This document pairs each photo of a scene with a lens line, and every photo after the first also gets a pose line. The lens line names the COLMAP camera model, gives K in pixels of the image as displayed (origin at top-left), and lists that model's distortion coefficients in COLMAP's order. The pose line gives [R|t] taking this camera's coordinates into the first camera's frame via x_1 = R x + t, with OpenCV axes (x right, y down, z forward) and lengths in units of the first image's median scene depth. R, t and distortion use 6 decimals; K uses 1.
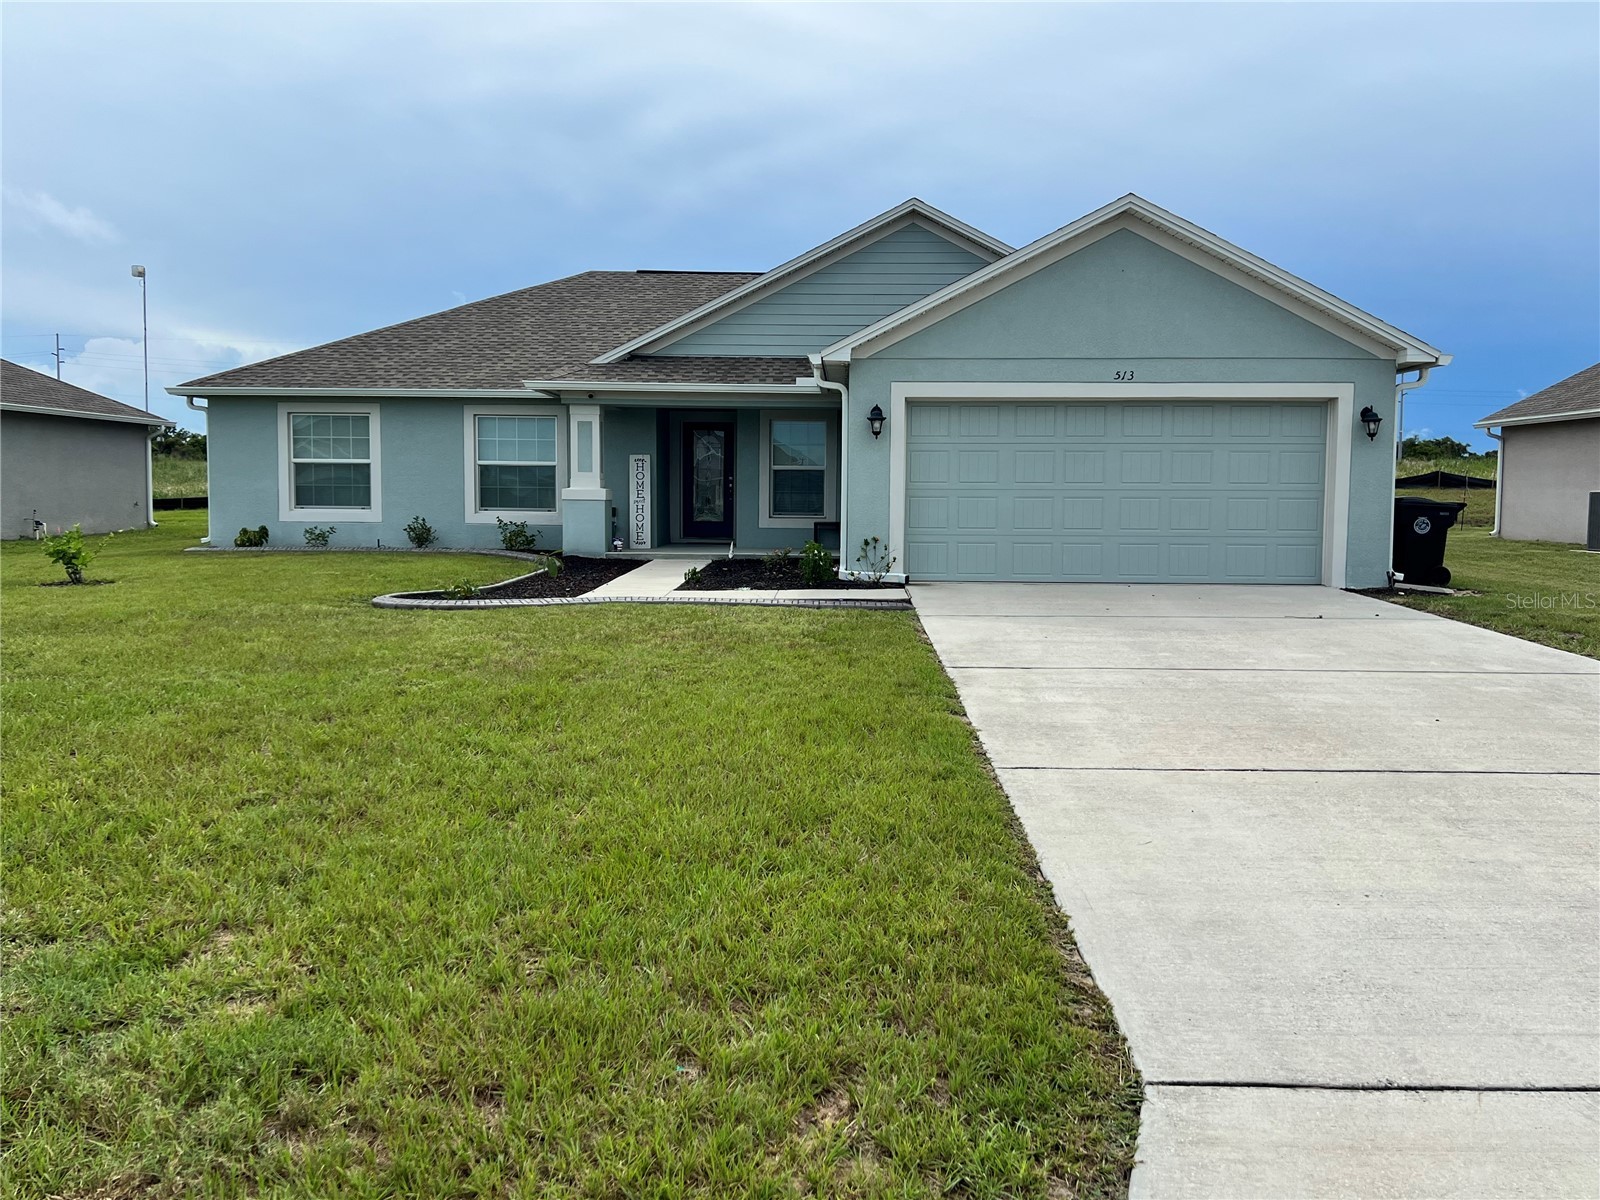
lens RADIAL K [[1348.9, 0, 805.8], [0, 1348.9, 591.6], [0, 0, 1]] dist [0.018660, -0.003608]
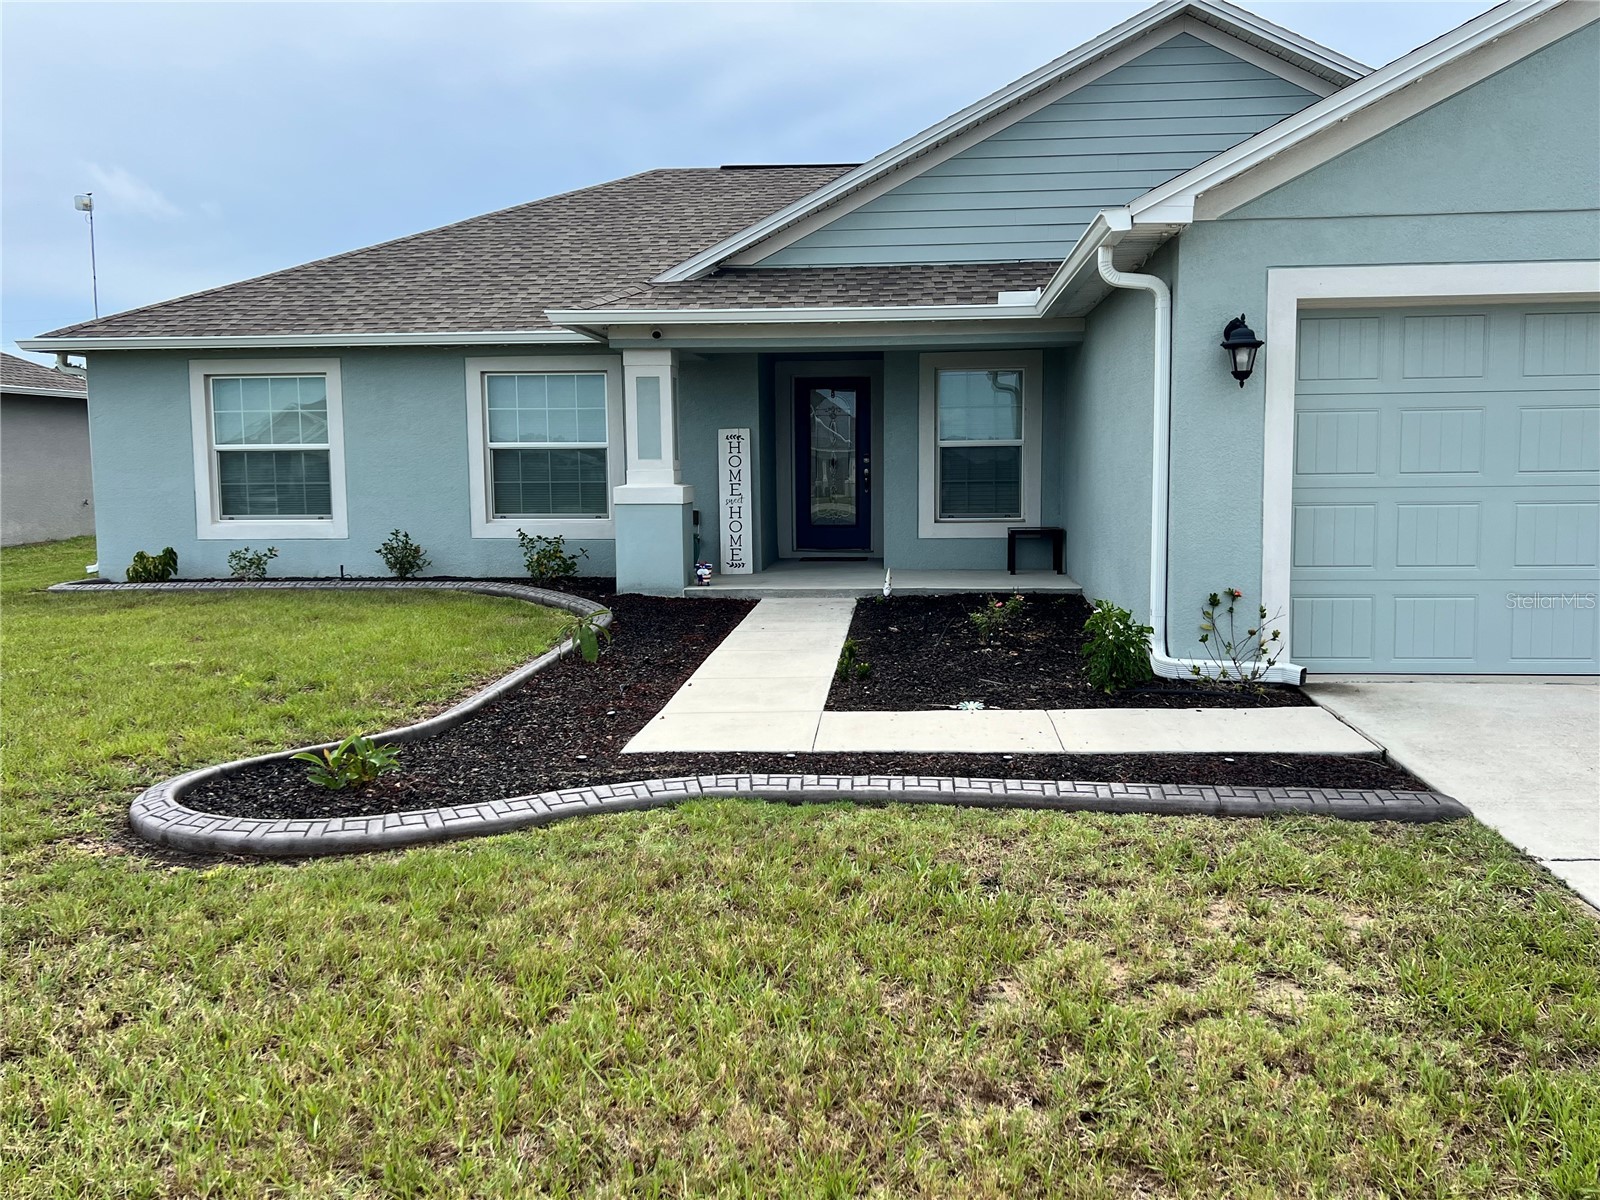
lens RADIAL K [[1348.9, 0, 797.1], [0, 1348.9, 605.9], [0, 0, 1]] dist [0.018660, -0.003608]
pose [[0.997920, -0.011878, -0.063367, -0.053414], [0.014011, 0.999347, 0.033316, -0.037758], [0.062930, -0.034135, 0.997434, 0.357477]]
